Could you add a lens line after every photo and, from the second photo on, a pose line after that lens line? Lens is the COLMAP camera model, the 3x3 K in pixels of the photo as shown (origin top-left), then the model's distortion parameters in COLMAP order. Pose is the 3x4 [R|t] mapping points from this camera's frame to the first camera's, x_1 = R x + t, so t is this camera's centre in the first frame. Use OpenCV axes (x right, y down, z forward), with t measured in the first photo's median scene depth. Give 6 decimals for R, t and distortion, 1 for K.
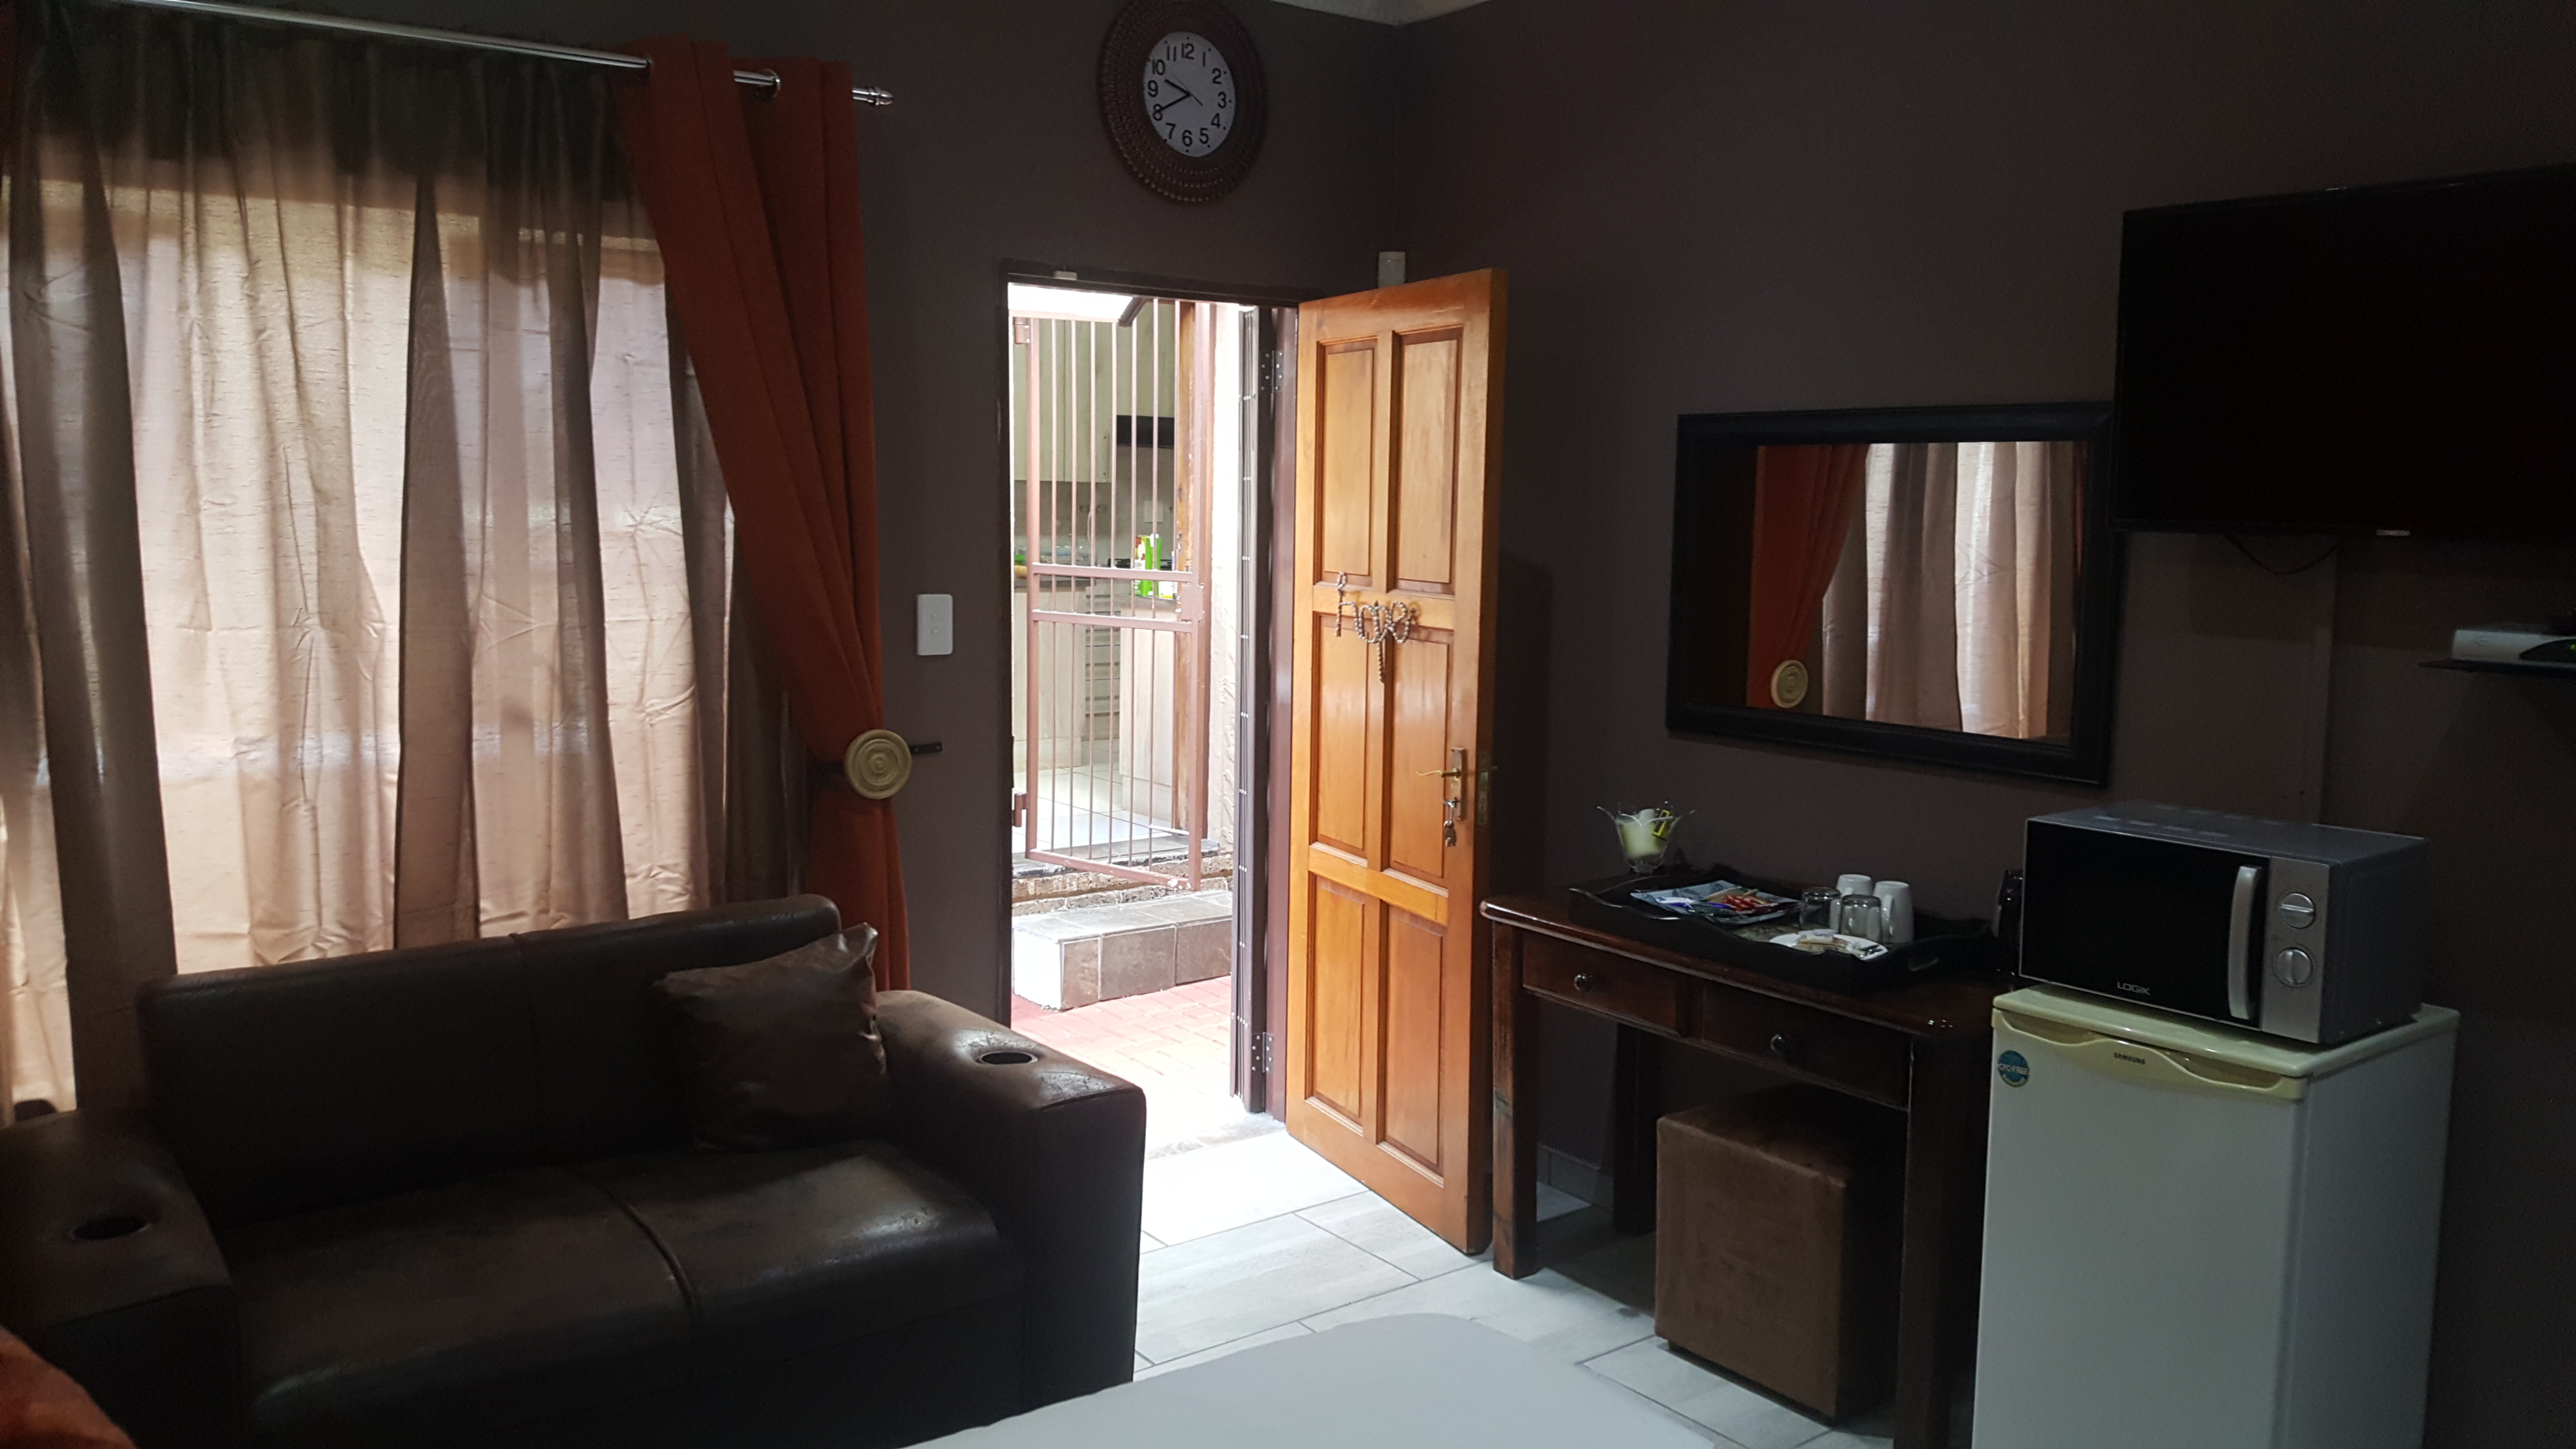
lens RADIAL K [[1923.1, 0, 1289.9], [0, 1923.1, 712.5], [0, 0, 1]] dist [0.007954, 0.000550]
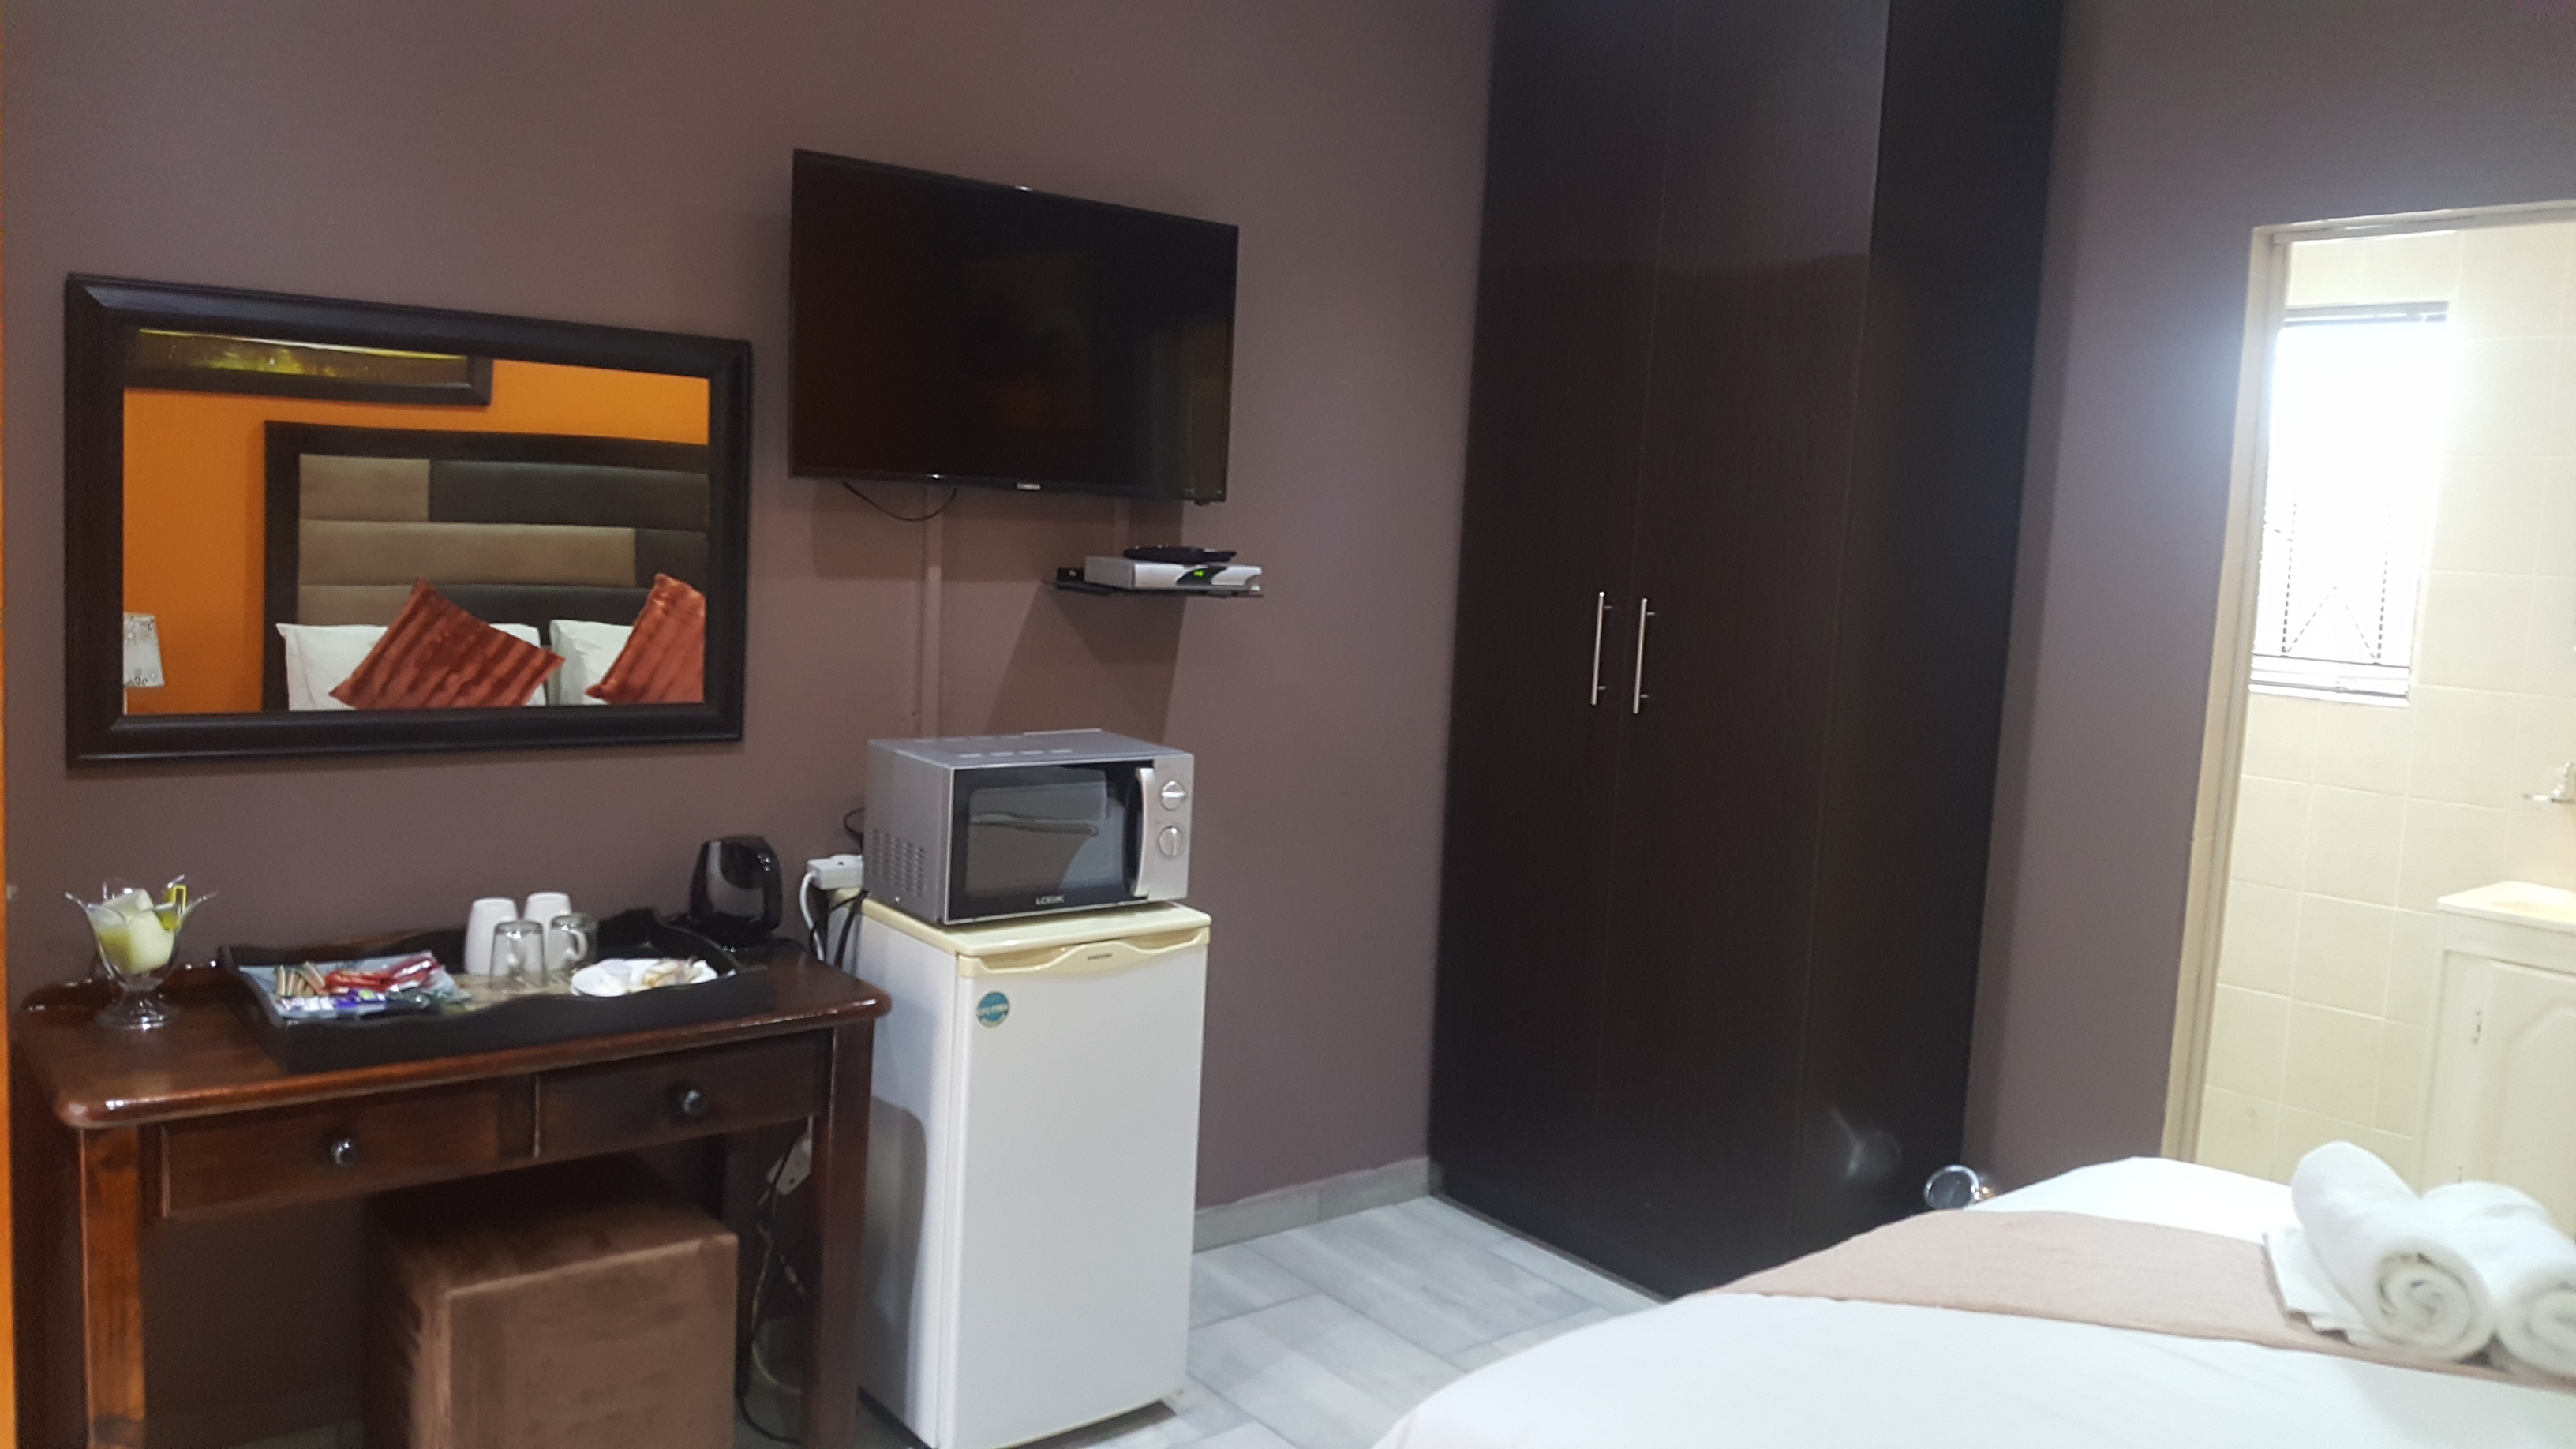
lens RADIAL K [[1923.1, 0, 1290.2], [0, 1923.1, 731.2], [0, 0, 1]] dist [0.007954, 0.000550]
pose [[-0.062920, -0.121909, 0.990545, -0.596225], [0.066837, 0.989769, 0.126059, -0.075776], [-0.995778, 0.074137, -0.054128, 0.844521]]
